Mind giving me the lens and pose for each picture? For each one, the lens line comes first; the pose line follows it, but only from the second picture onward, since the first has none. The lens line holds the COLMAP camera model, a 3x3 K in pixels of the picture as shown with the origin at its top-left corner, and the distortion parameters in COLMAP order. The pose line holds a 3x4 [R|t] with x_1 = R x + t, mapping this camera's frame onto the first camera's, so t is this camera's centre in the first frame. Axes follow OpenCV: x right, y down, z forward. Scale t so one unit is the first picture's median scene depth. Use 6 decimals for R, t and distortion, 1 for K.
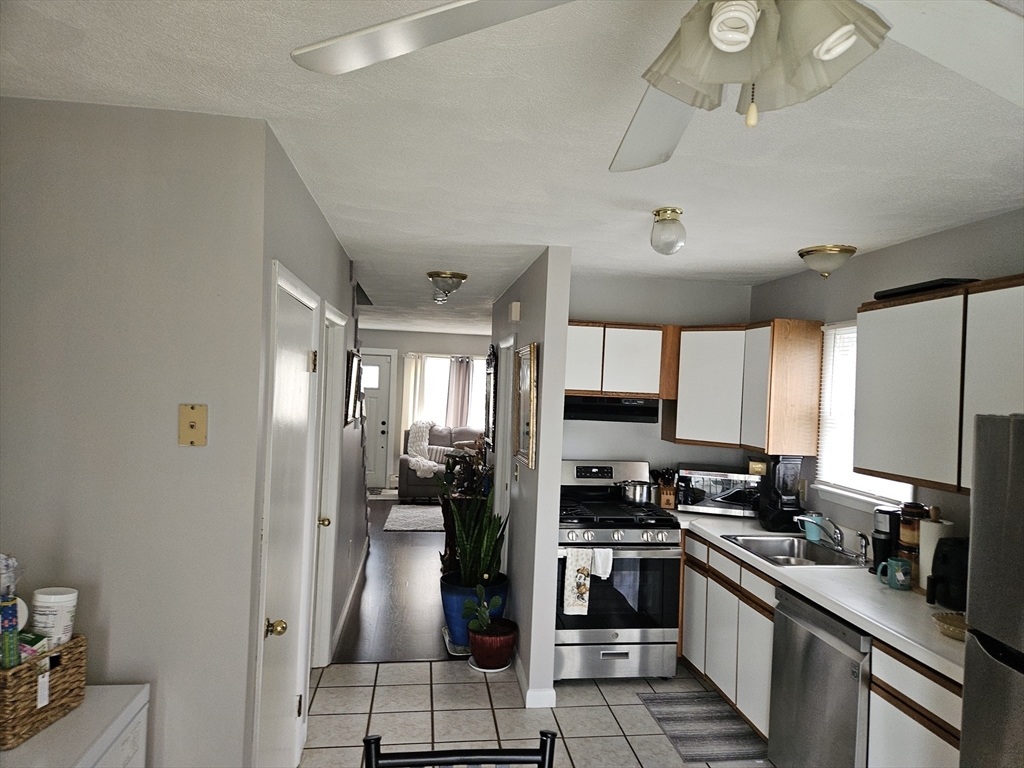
lens RADIAL K [[677.5, 0, 512.0], [0, 677.5, 384.0], [0, 0, 1]] dist [0.056750, 0.000118]
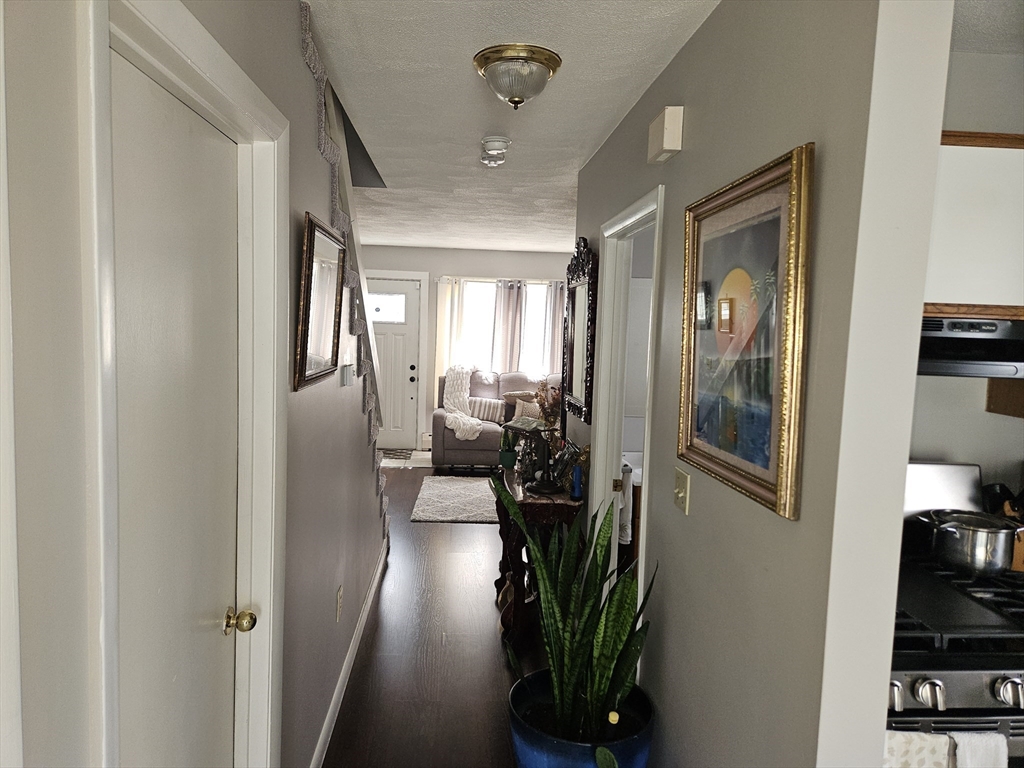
lens RADIAL K [[679.1, 0, 498.6], [0, 679.1, 391.1], [0, 0, 1]] dist [0.025744, -0.000441]
pose [[0.997331, 0.000454, -0.073006, -0.037249], [0.006709, 0.995180, 0.097834, 0.009845], [0.072699, -0.098062, 0.992521, 0.258236]]
